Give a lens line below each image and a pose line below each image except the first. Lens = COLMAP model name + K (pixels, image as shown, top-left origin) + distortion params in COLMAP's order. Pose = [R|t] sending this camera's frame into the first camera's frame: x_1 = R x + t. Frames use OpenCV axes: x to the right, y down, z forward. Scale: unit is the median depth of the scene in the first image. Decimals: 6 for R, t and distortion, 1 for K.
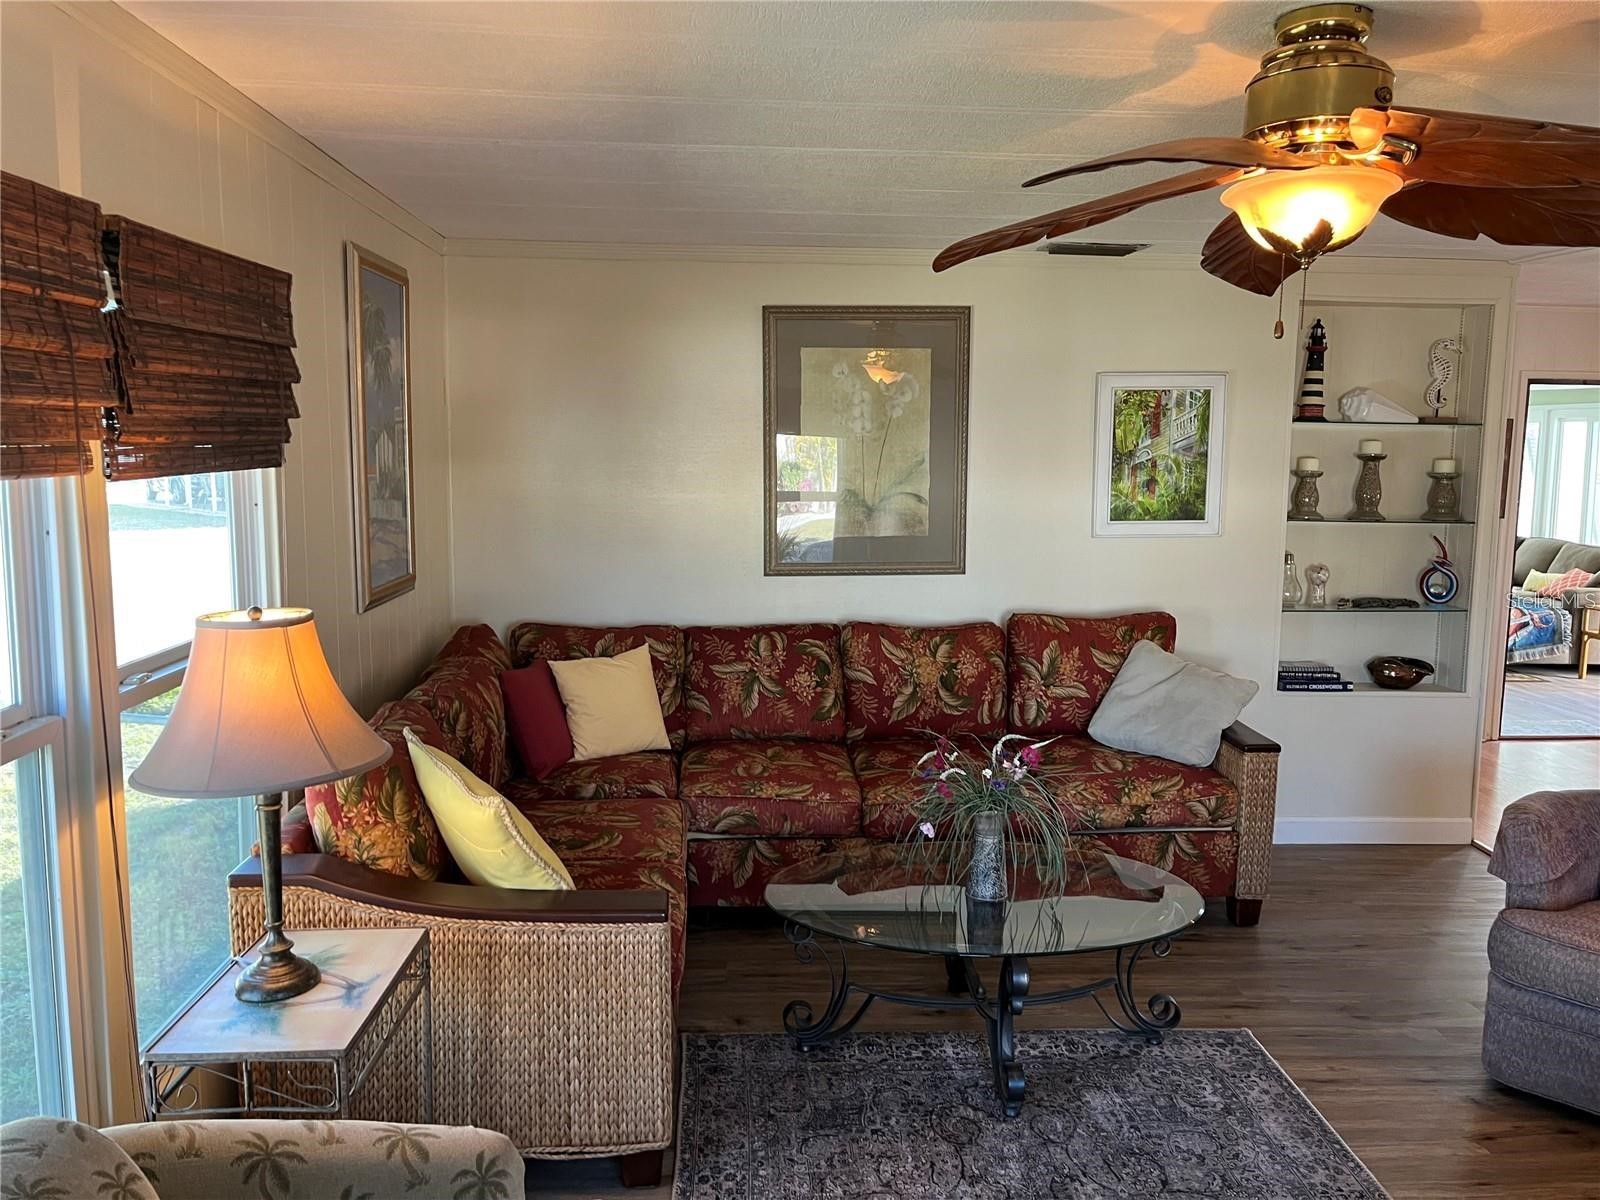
lens RADIAL K [[1211.7, 0, 798.9], [0, 1211.7, 591.9], [0, 0, 1]] dist [0.069475, -0.096892]
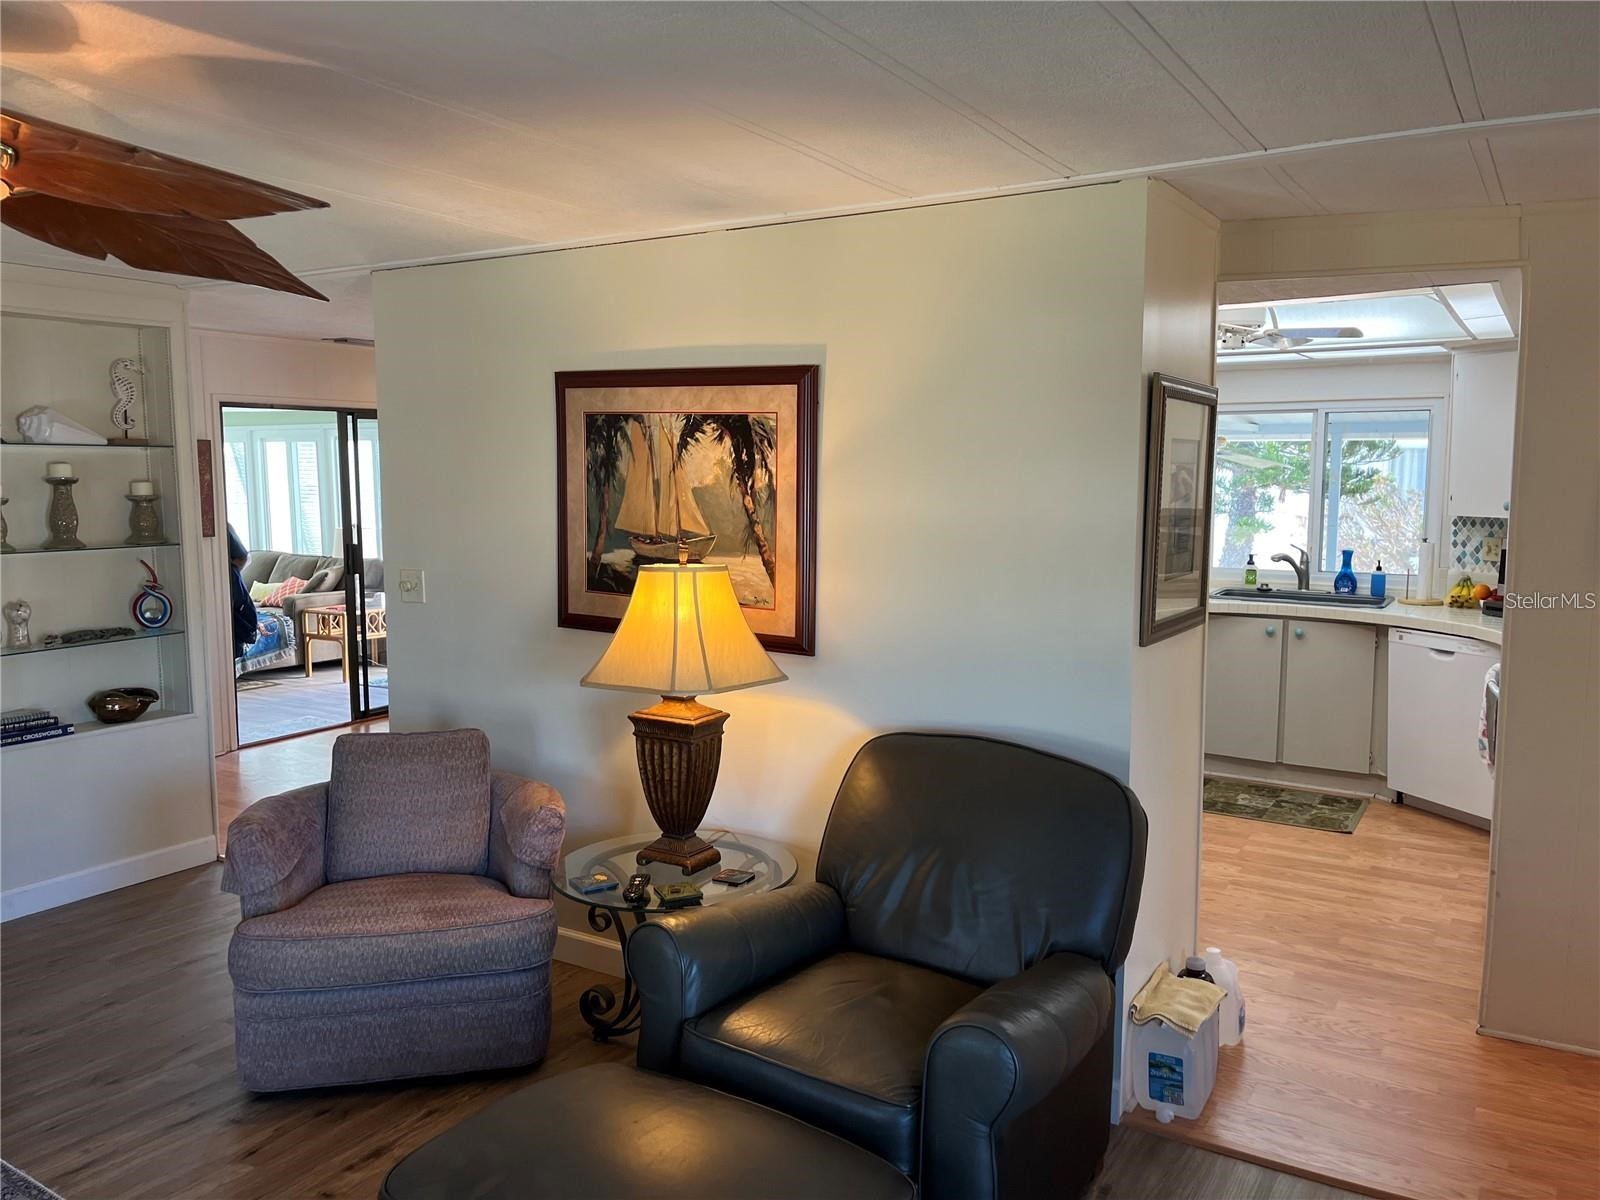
lens RADIAL K [[1211.7, 0, 799.6], [0, 1211.7, 597.0], [0, 0, 1]] dist [0.069475, -0.096892]
pose [[0.578632, -0.100234, 0.809406, 0.030698], [0.108048, 0.993093, 0.045740, -0.004883], [-0.808400, 0.060988, 0.585465, 0.006079]]
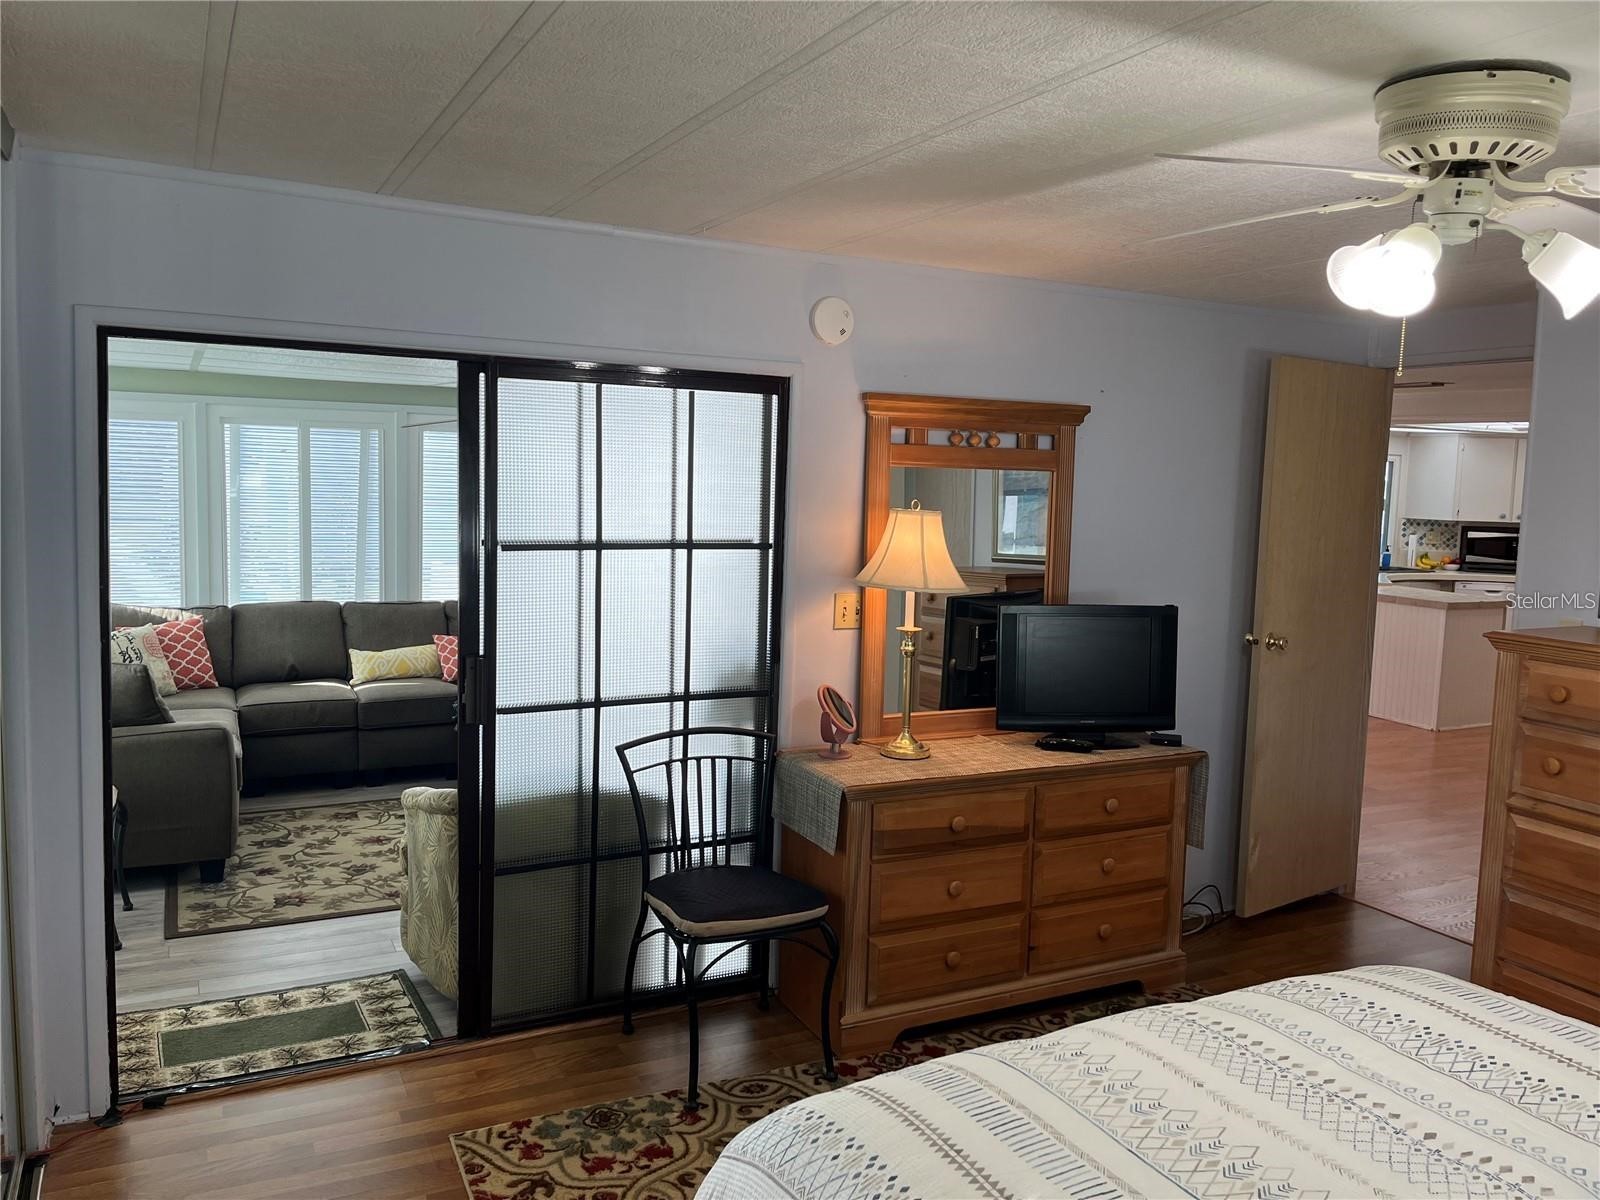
lens RADIAL K [[1211.7, 0, 799.0], [0, 1211.7, 591.5], [0, 0, 1]] dist [0.069475, -0.096892]
pose [[-0.403699, -0.113916, 0.907772, -0.203583], [0.079782, 0.984055, 0.158969, -0.298634], [-0.911407, 0.136600, -0.388173, 2.278172]]
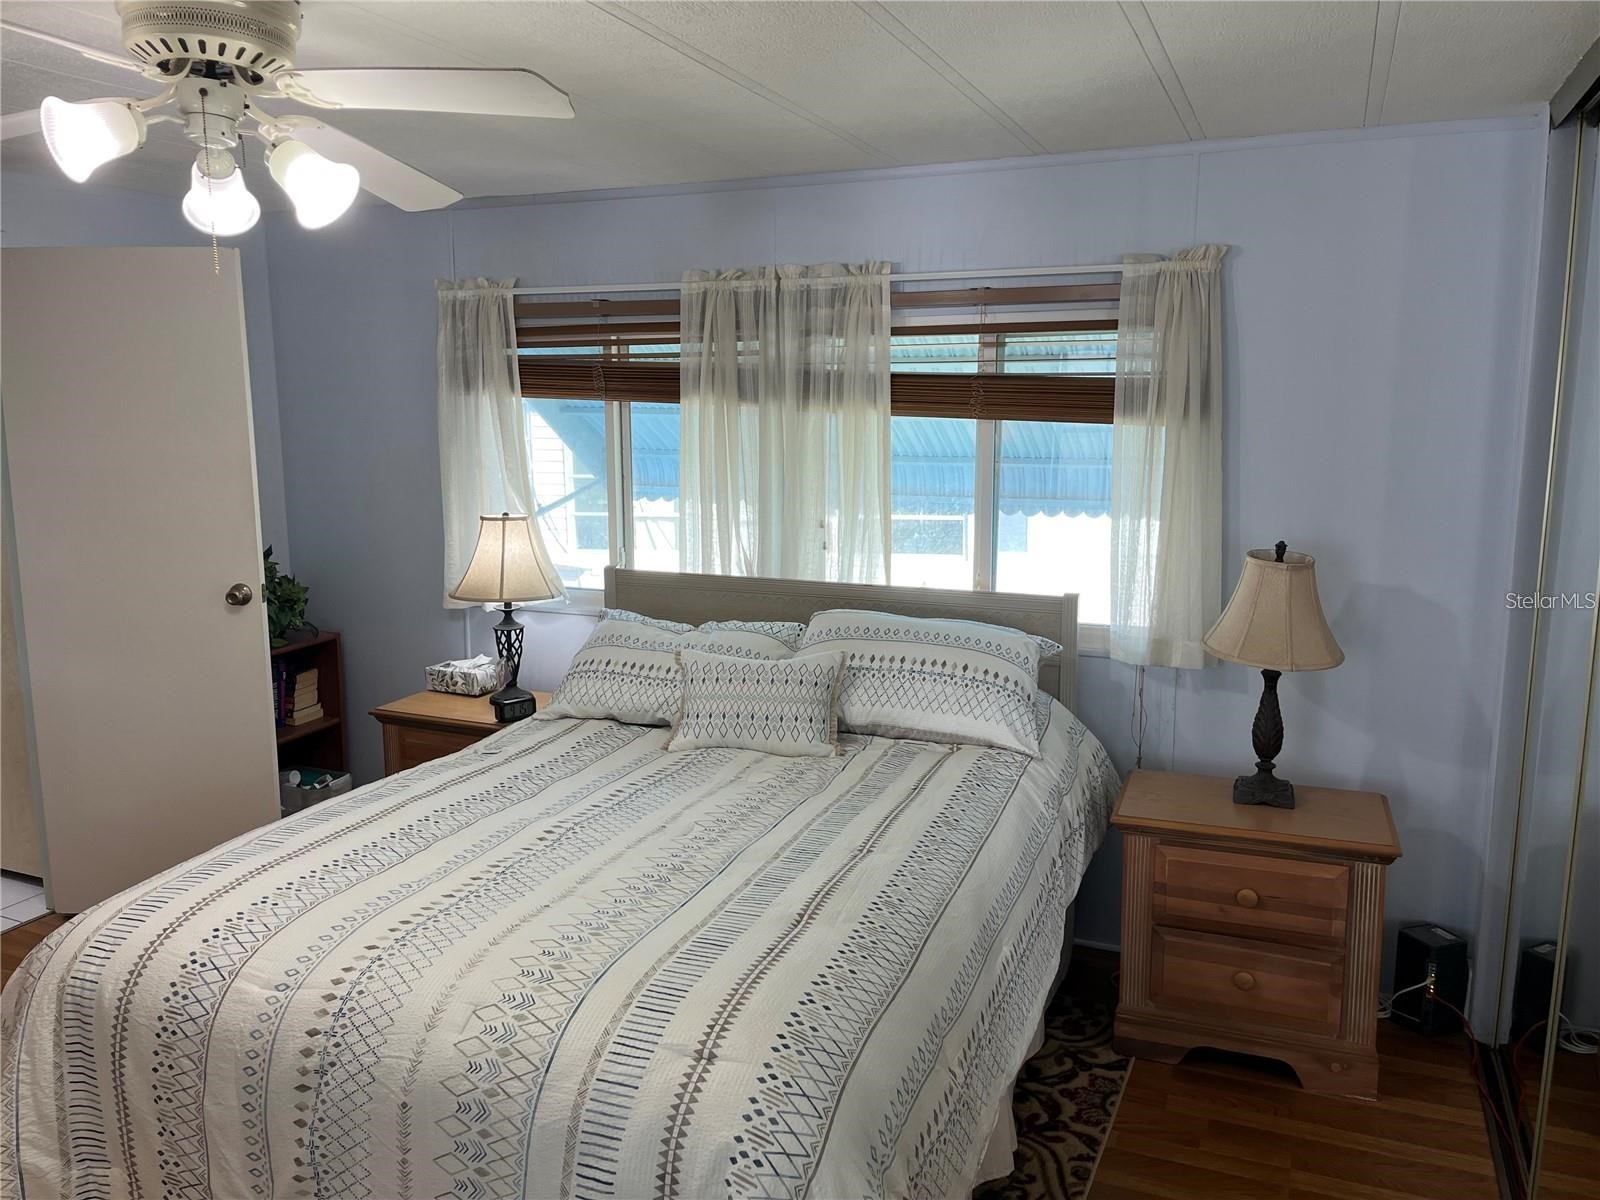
lens RADIAL K [[1211.7, 0, 802.5], [0, 1211.7, 587.9], [0, 0, 1]] dist [0.069475, -0.096892]
pose [[-0.439681, 0.136644, -0.887699, 0.372802], [-0.110220, 0.972680, 0.204318, -0.292176], [0.891365, 0.187676, -0.412608, 2.282928]]
